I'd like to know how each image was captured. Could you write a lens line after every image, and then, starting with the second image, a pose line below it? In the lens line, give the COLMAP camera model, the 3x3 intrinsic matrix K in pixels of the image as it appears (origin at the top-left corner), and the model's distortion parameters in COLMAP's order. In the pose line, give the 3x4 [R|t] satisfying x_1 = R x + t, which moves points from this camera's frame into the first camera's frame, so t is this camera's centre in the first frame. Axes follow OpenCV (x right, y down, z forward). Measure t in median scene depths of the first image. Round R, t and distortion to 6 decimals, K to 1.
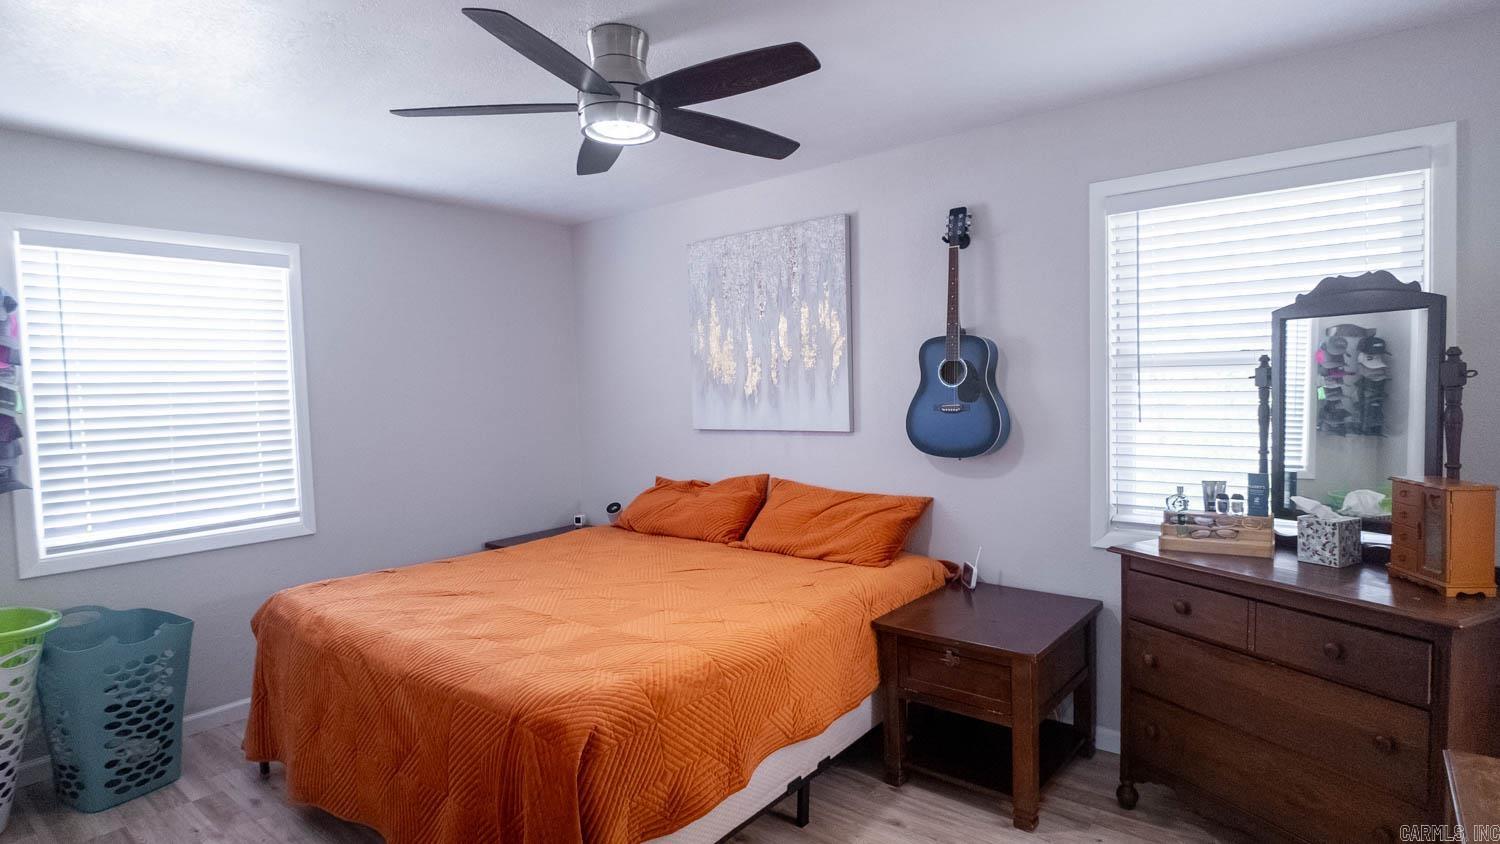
lens RADIAL K [[779.8, 0, 751.2], [0, 779.8, 425.1], [0, 0, 1]] dist [0.021240, -0.020848]
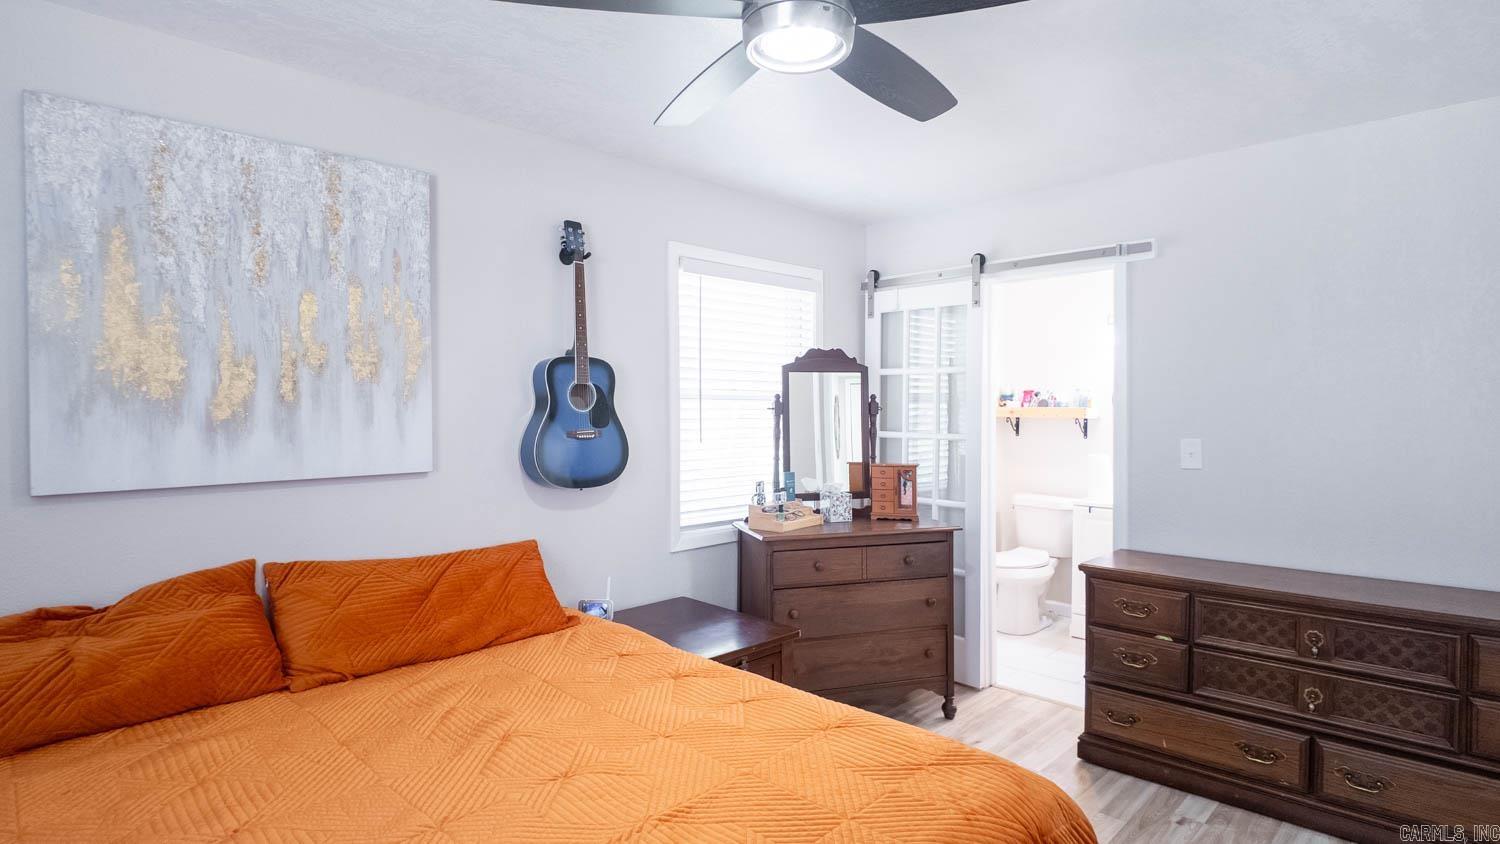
lens RADIAL K [[759.2, 0, 750.0], [0, 759.2, 422.0], [0, 0, 1]] dist [-0.000709, -0.020354]
pose [[0.086575, 0.006911, 0.996221, -0.715865], [0.048079, 0.998782, -0.011107, -0.019780], [-0.995085, 0.048859, 0.086137, 0.833944]]
